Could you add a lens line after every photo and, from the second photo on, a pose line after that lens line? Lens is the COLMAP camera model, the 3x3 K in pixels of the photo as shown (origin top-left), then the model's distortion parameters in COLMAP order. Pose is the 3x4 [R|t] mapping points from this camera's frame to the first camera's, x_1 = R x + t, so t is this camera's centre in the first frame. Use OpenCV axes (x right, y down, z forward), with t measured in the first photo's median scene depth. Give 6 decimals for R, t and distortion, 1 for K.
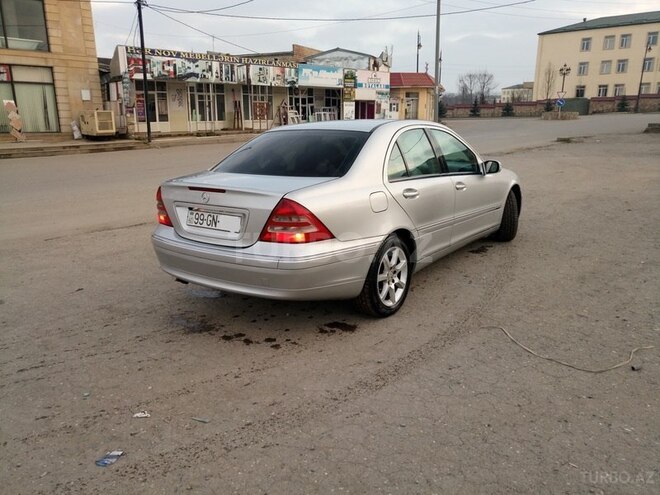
lens RADIAL K [[506.9, 0, 330.0], [0, 506.9, 247.5], [0, 0, 1]] dist [0.006977, 0.004302]
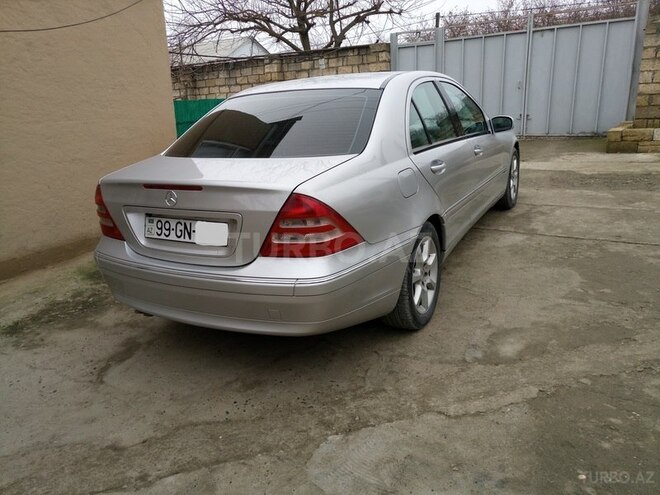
lens RADIAL K [[499.6, 0, 330.1], [0, 499.6, 221.1], [0, 0, 1]] dist [-0.004125, -0.001831]
pose [[0.988642, -0.090780, 0.119776, -0.110854], [0.087945, 0.995710, 0.028760, -0.065264], [-0.121873, -0.017900, 0.992384, 0.285992]]
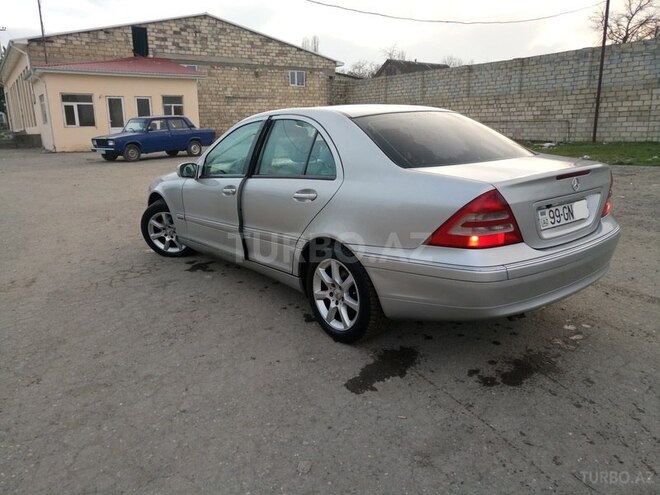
lens RADIAL K [[506.9, 0, 330.0], [0, 506.9, 247.5], [0, 0, 1]] dist [0.006977, 0.004302]
pose [[0.259882, -0.223530, 0.939413, -1.059378], [0.248828, 0.955488, 0.158518, -0.214113], [-0.933030, 0.192556, 0.303935, 1.077259]]
